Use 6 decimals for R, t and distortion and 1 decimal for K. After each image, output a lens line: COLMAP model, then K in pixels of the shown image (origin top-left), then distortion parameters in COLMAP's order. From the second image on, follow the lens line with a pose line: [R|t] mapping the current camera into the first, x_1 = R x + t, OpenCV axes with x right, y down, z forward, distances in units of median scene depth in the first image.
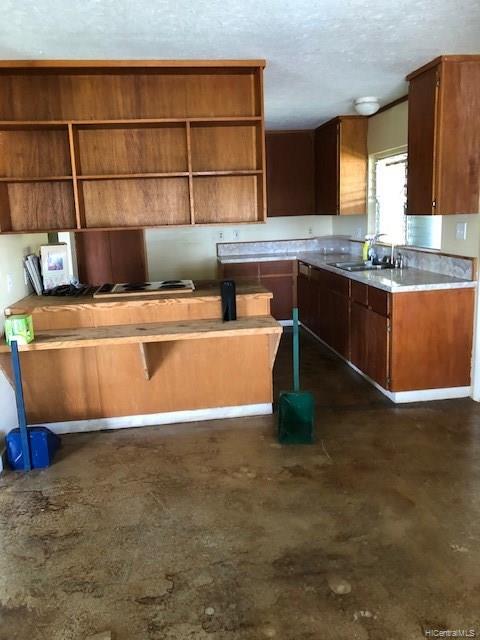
lens RADIAL K [[523.1, 0, 240.0], [0, 523.1, 320.0], [0, 0, 1]] dist [0.010441, 0.009989]
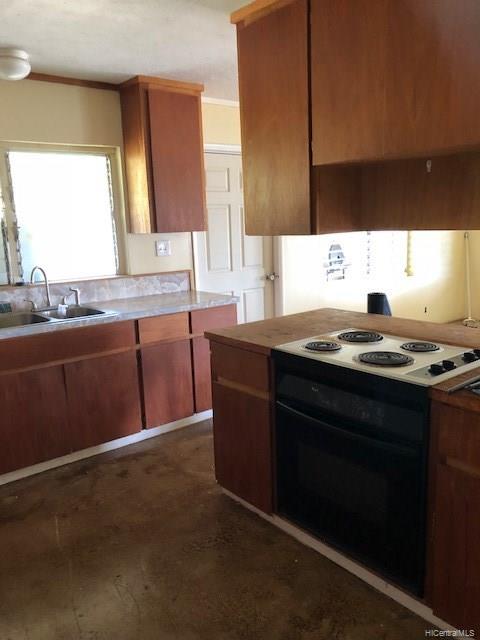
lens RADIAL K [[523.1, 0, 240.0], [0, 523.1, 320.0], [0, 0, 1]] dist [0.010441, 0.009989]
pose [[-0.518064, -0.094925, 0.850058, -0.745921], [0.230240, 0.941665, 0.245473, -0.343880], [-0.823771, 0.322888, -0.465987, 1.887199]]
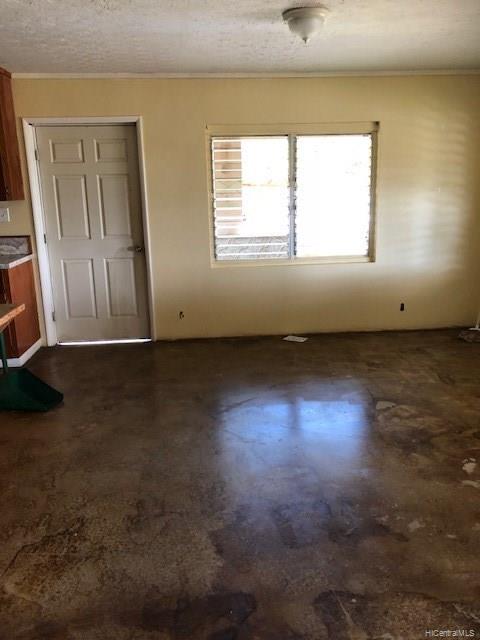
lens RADIAL K [[523.1, 0, 240.0], [0, 523.1, 320.0], [0, 0, 1]] dist [0.010441, 0.009989]
pose [[0.057924, -0.206188, 0.976796, -1.022058], [0.218543, 0.957326, 0.189119, -0.064823], [-0.974107, 0.202518, 0.100514, 0.537739]]
